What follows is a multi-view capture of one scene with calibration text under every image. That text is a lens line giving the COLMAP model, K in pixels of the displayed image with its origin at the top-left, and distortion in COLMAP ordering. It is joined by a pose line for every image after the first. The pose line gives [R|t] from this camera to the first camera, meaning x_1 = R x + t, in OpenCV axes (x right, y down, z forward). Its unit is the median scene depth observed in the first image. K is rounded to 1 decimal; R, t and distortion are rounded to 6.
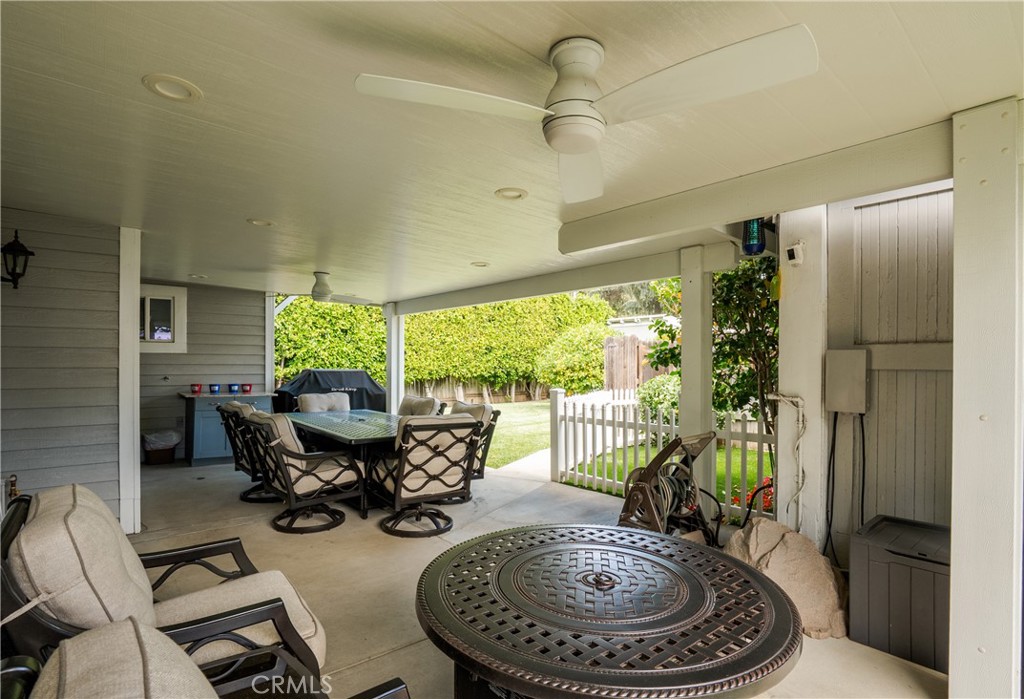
lens RADIAL K [[518.0, 0, 510.8], [0, 518.0, 367.0], [0, 0, 1]] dist [-0.000263, -0.000016]
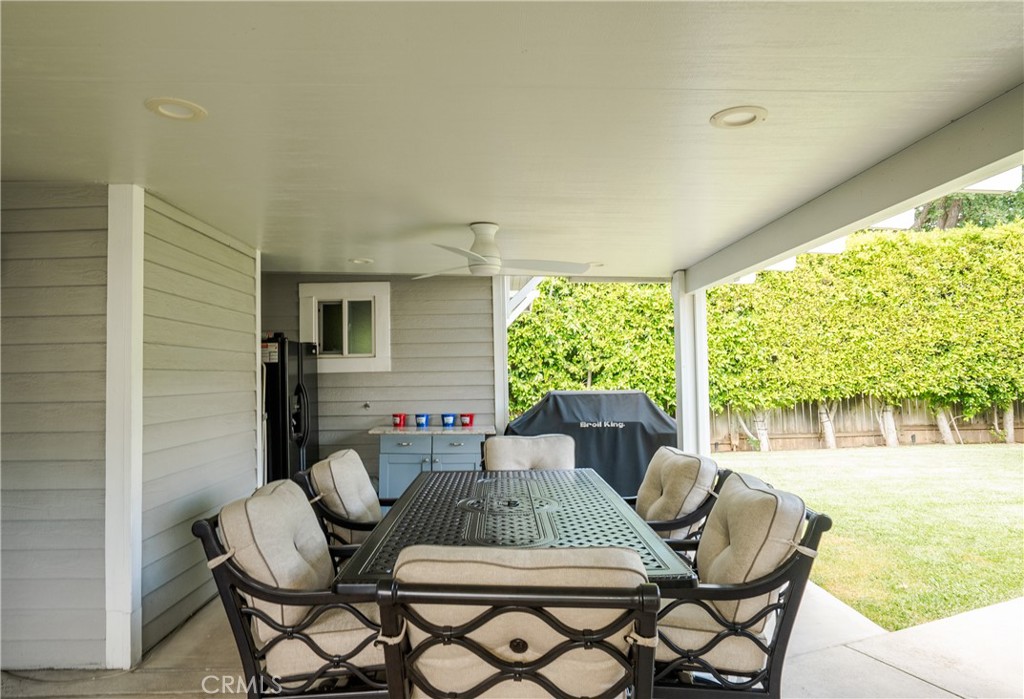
lens RADIAL K [[623.5, 0, 512.0], [0, 623.5, 349.5], [0, 0, 1]] dist [-0.058688, 0.066739]
pose [[0.761301, -0.045390, -0.646808, 0.044962], [0.015803, 0.998549, -0.051474, -0.005596], [0.648207, 0.028966, 0.760913, 0.265136]]
